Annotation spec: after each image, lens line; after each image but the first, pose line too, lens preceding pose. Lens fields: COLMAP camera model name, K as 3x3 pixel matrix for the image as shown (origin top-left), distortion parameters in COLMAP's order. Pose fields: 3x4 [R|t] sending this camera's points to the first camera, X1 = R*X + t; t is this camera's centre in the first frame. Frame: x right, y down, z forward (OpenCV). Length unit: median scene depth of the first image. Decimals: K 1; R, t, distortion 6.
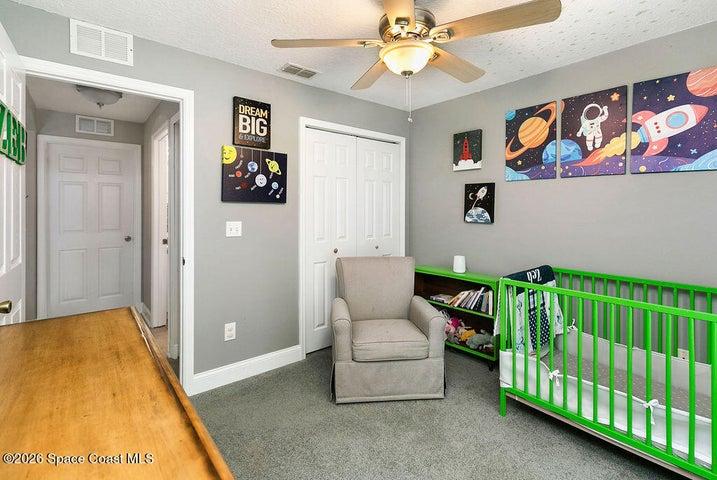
lens RADIAL K [[336.0, 0, 361.2], [0, 336.0, 234.7], [0, 0, 1]] dist [0.007223, 0.000226]
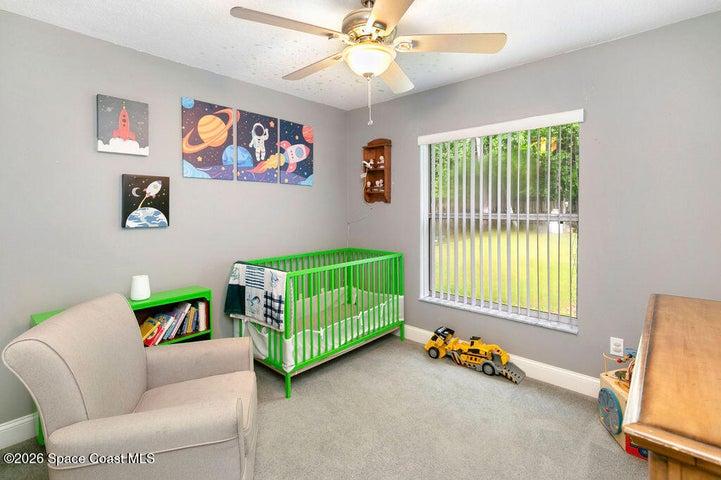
lens RADIAL K [[337.8, 0, 363.3], [0, 337.8, 234.7], [0, 0, 1]] dist [0.007223, 0.000226]
pose [[-0.145630, -0.088018, 0.985416, -0.573805], [0.077607, 0.991949, 0.100070, -0.070899], [-0.986291, 0.091049, -0.137626, 0.758425]]
